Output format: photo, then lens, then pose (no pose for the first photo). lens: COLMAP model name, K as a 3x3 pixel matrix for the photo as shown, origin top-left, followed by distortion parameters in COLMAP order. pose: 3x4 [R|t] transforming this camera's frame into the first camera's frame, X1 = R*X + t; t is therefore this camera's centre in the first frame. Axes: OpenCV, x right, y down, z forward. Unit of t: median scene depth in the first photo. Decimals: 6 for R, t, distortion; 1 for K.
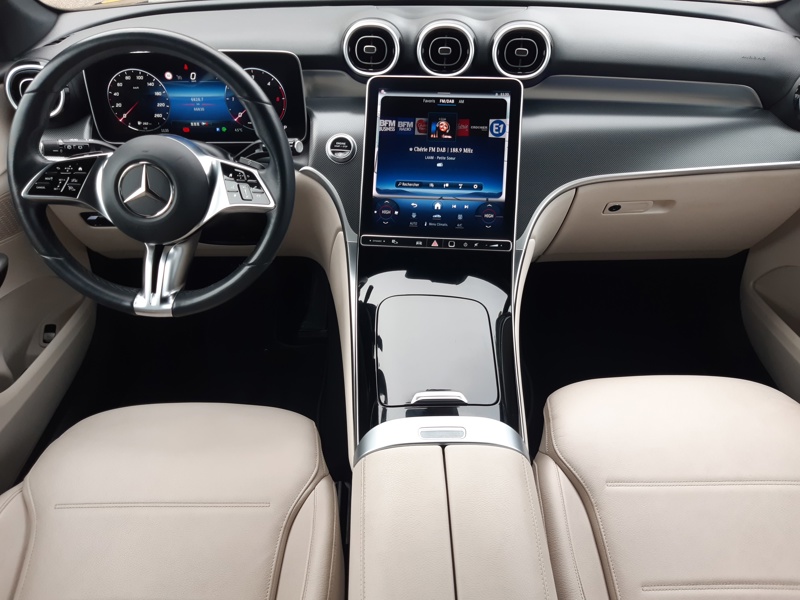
lens RADIAL K [[605.6, 0, 400.9], [0, 605.6, 303.3], [0, 0, 1]] dist [0.032930, -0.069806]
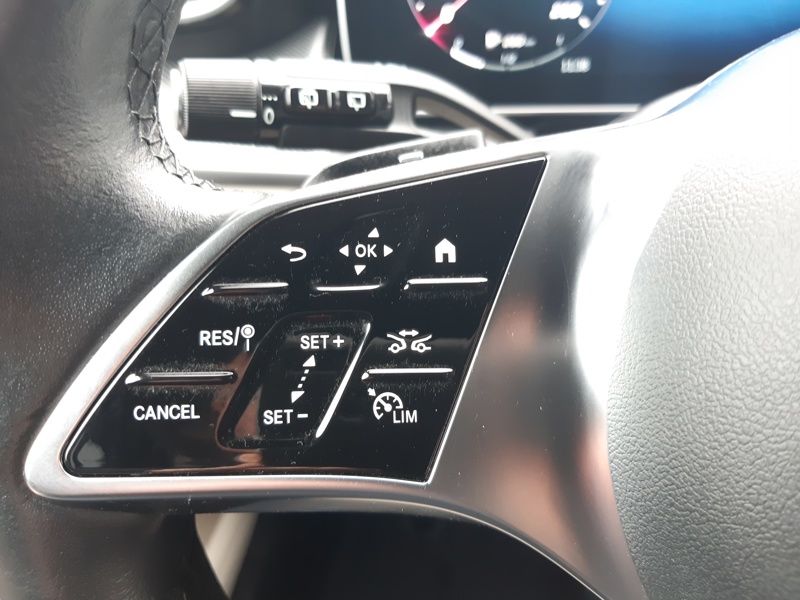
lens RADIAL K [[605.6, 0, 403.0], [0, 605.6, 292.9], [0, 0, 1]] dist [0.032930, -0.069806]
pose [[0.985580, -0.001906, -0.169201, -0.445638], [-0.005724, 0.998989, -0.044599, -0.178575], [0.169115, 0.044925, 0.984572, 0.751411]]
